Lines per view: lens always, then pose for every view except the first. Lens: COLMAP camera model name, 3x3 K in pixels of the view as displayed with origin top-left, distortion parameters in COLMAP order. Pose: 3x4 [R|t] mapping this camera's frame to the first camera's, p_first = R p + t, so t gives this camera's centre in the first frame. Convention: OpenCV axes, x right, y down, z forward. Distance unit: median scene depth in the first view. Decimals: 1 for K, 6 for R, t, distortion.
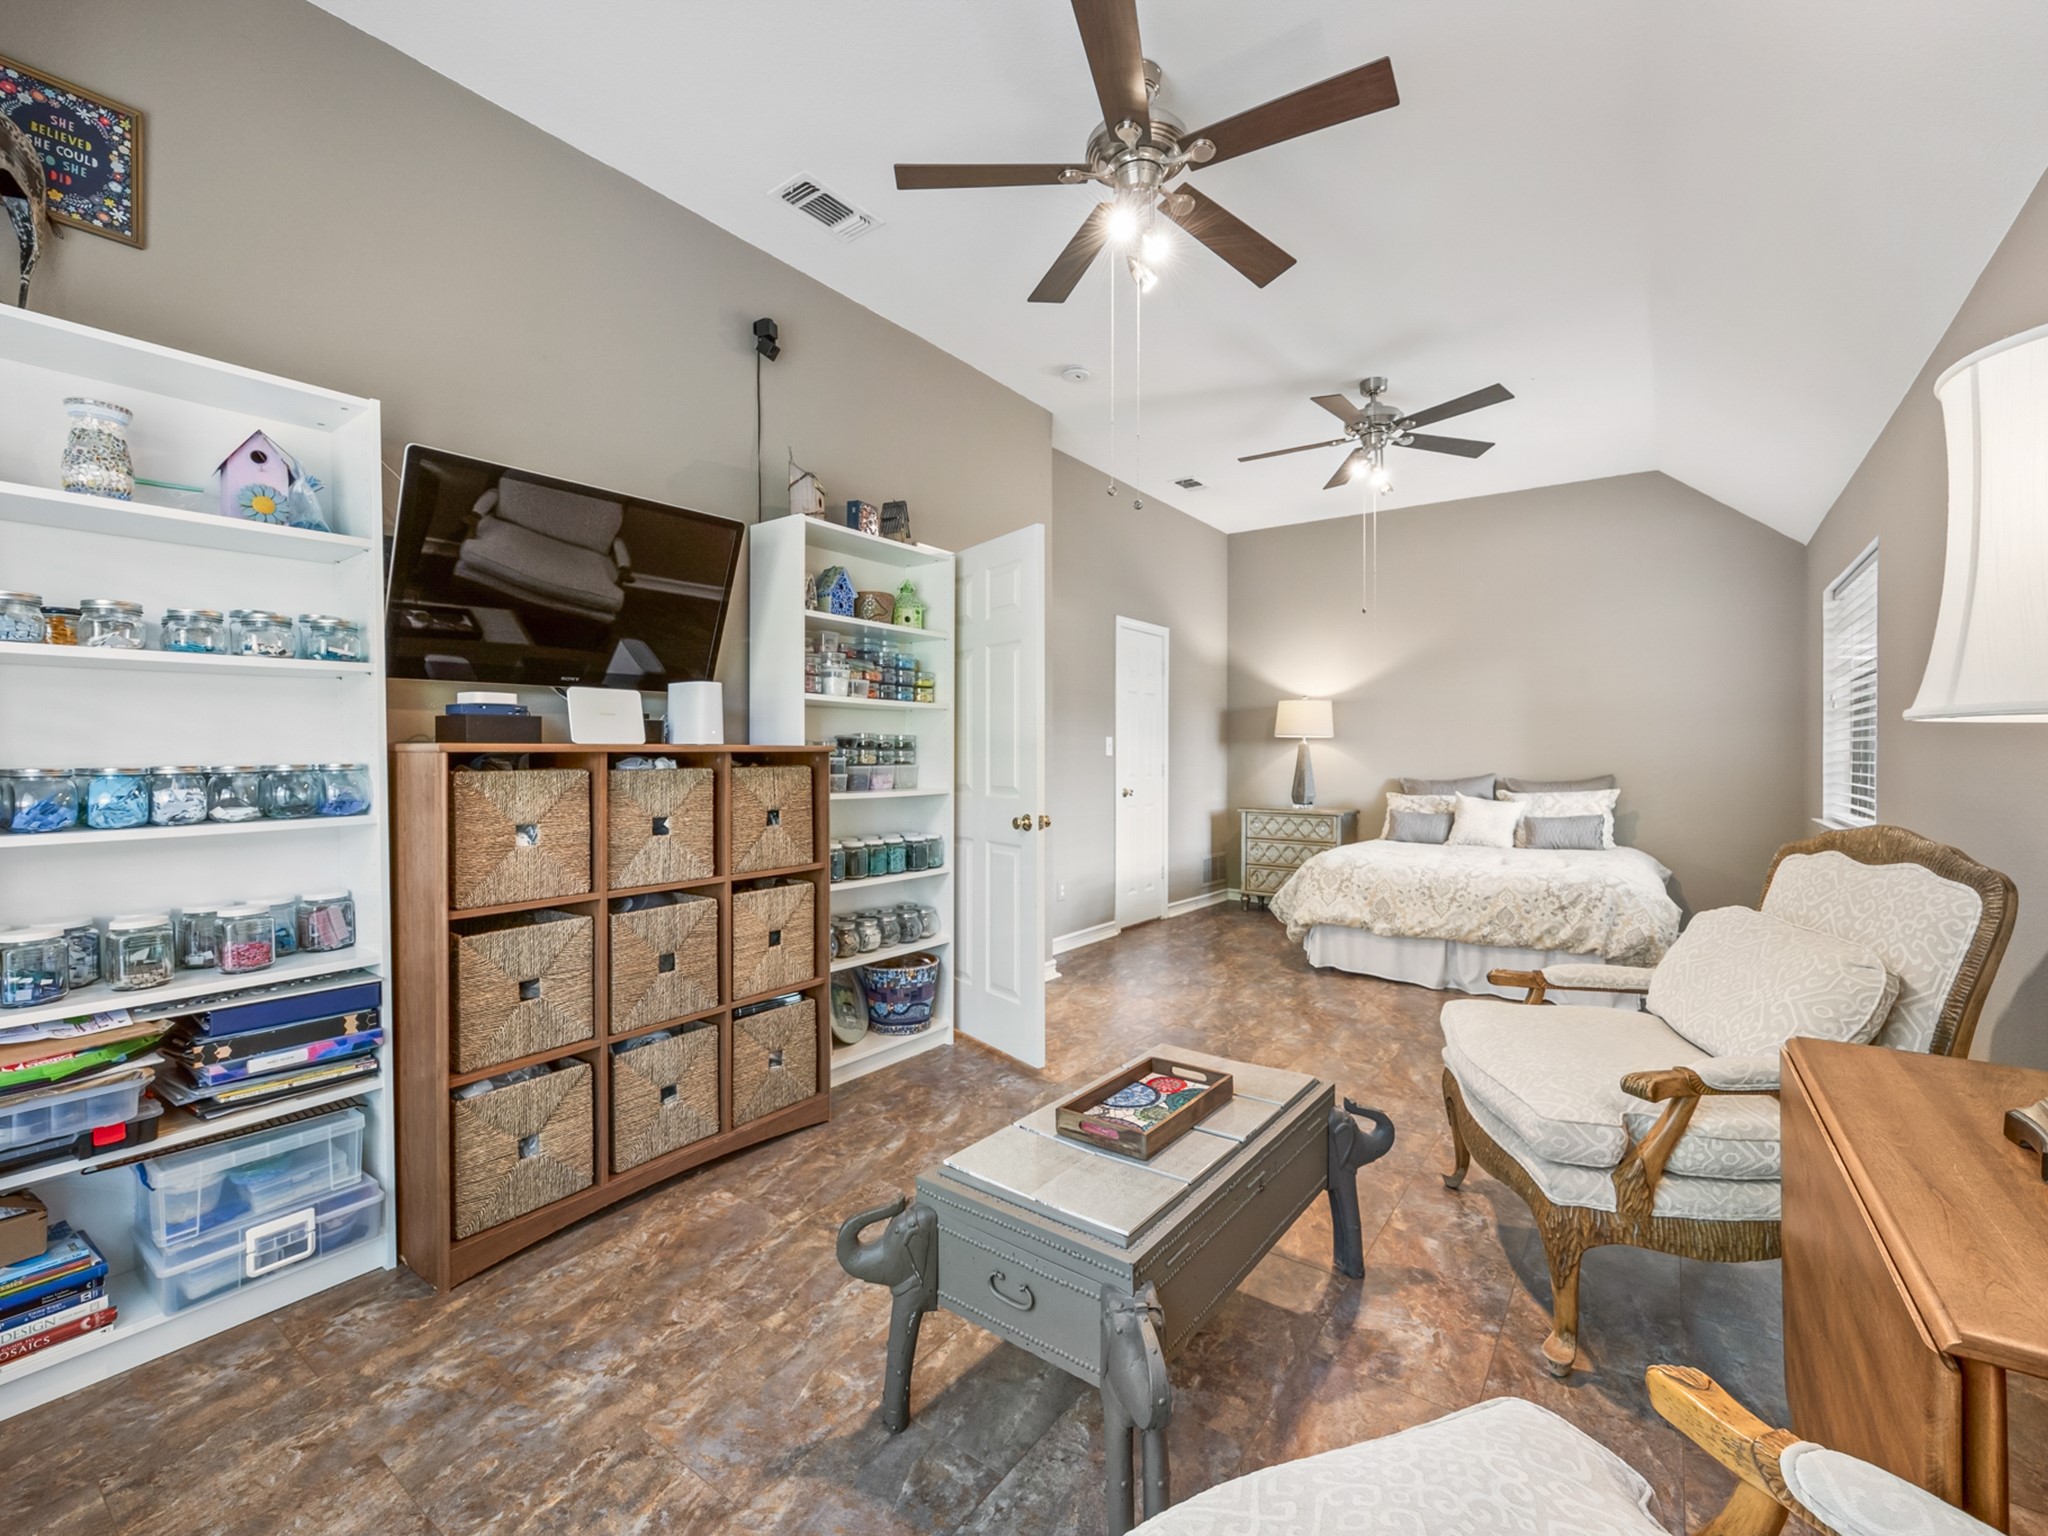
lens RADIAL K [[832.3, 0, 1031.3], [0, 832.3, 752.3], [0, 0, 1]] dist [0.031155, 0.000148]
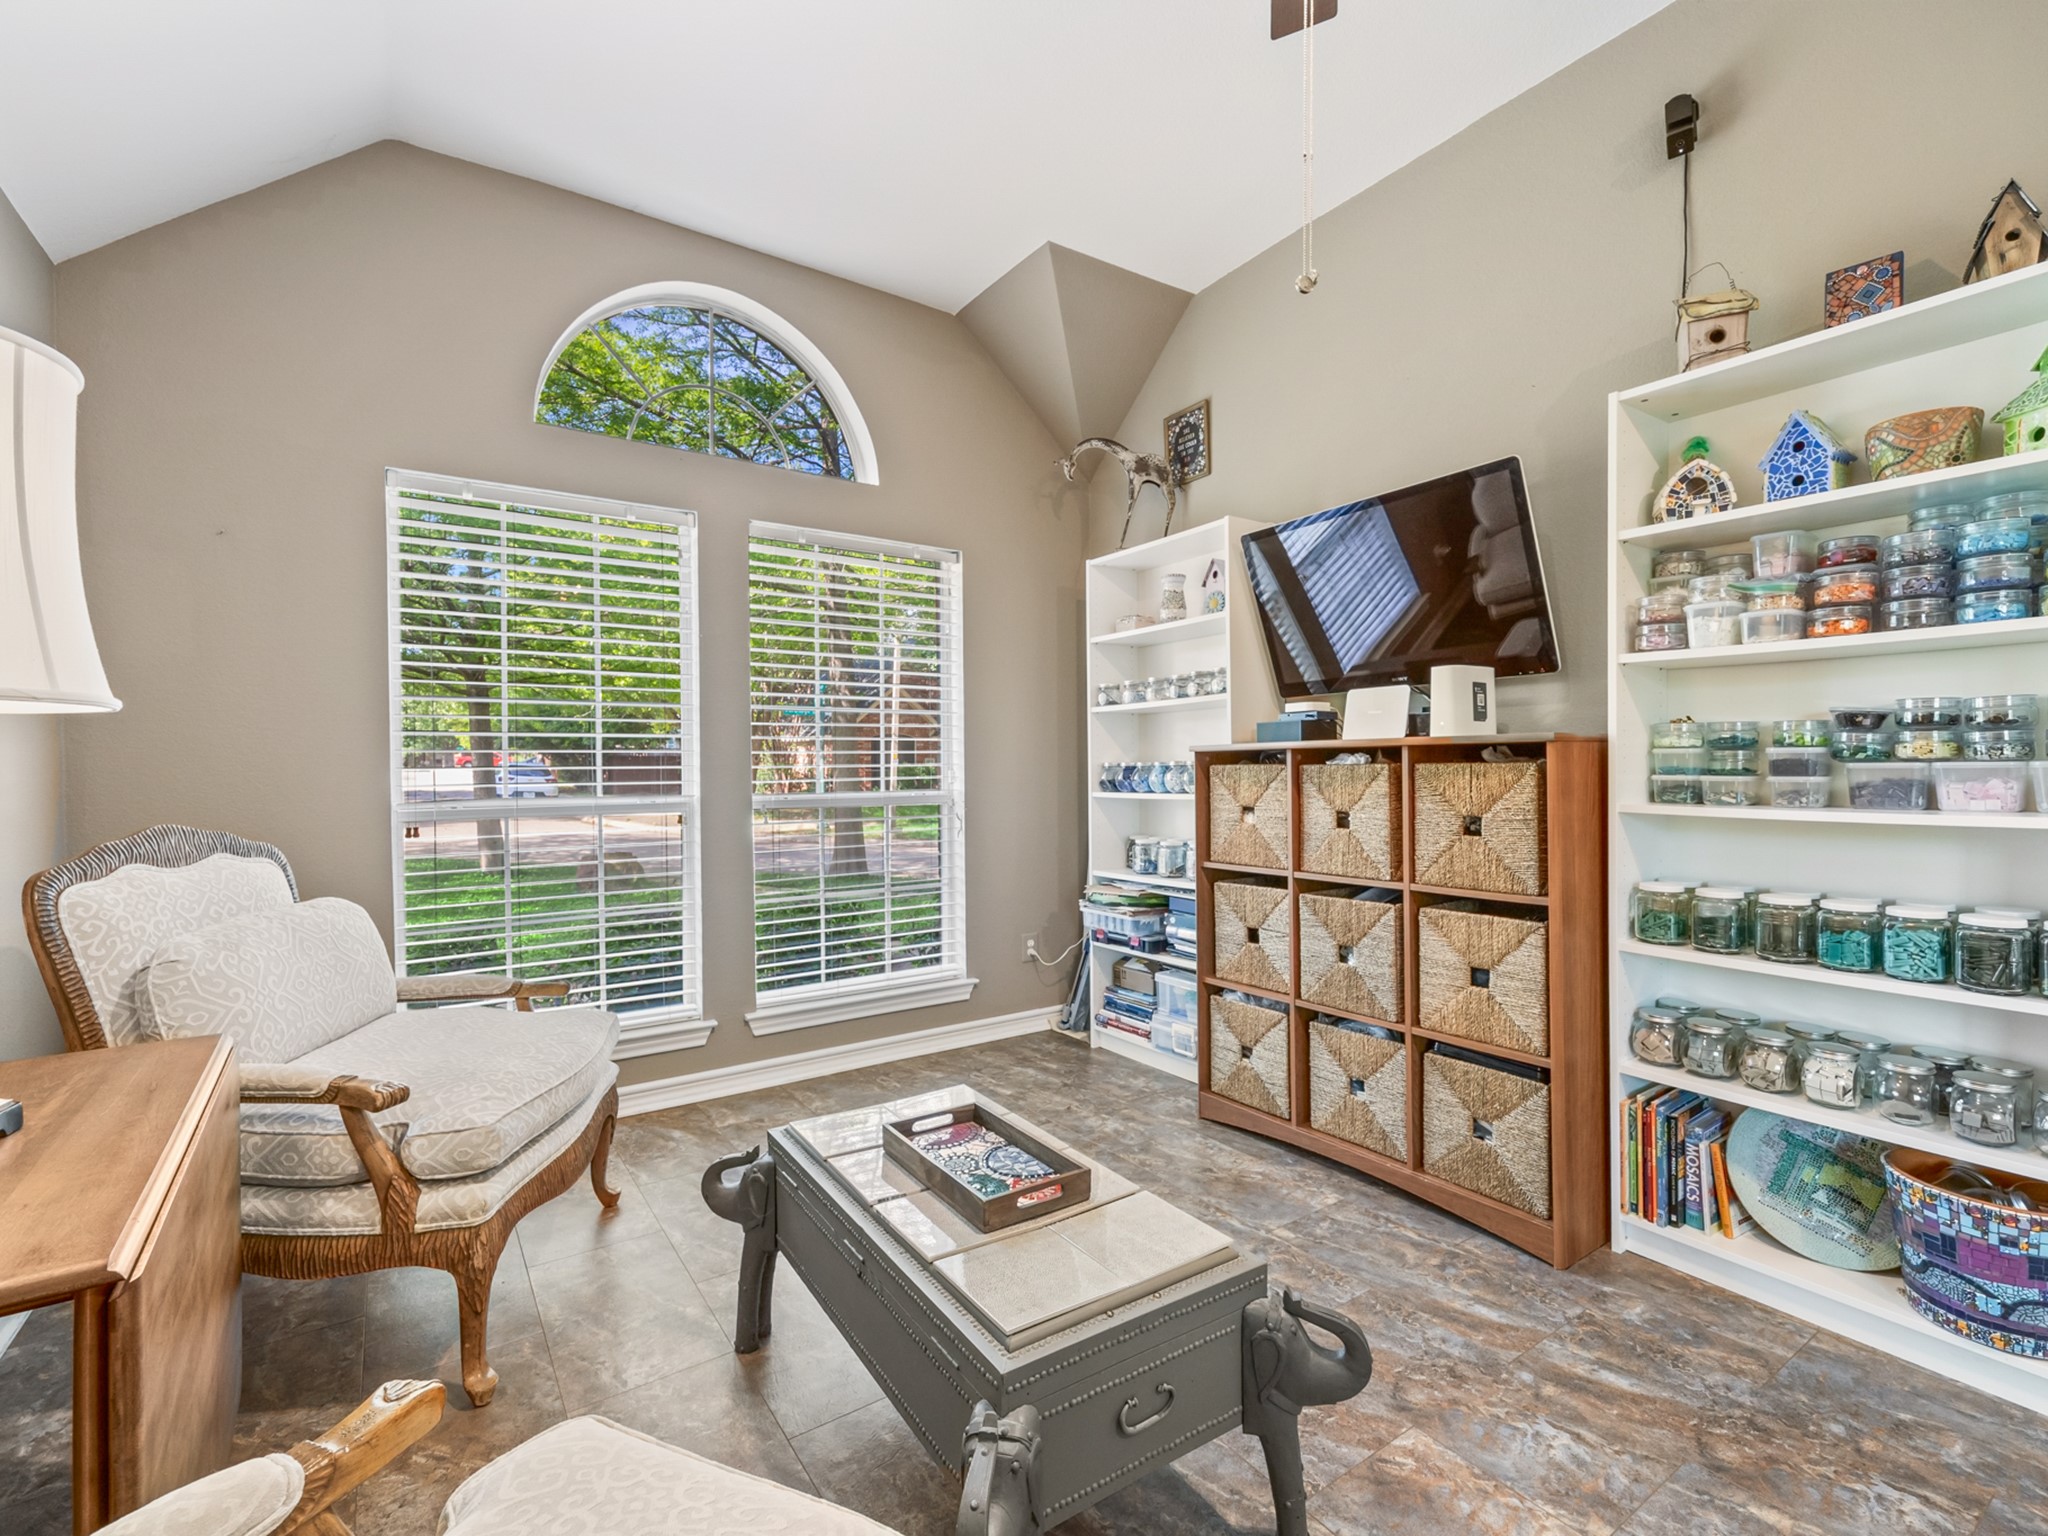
lens RADIAL K [[908.8, 0, 1023.3], [0, 908.8, 755.6], [0, 0, 1]] dist [0.008659, 0.000079]
pose [[-0.287496, -0.001763, -0.957780, 1.305822], [0.016844, 0.999834, -0.006896, 0.019063], [0.957634, -0.018115, -0.287419, 1.688256]]
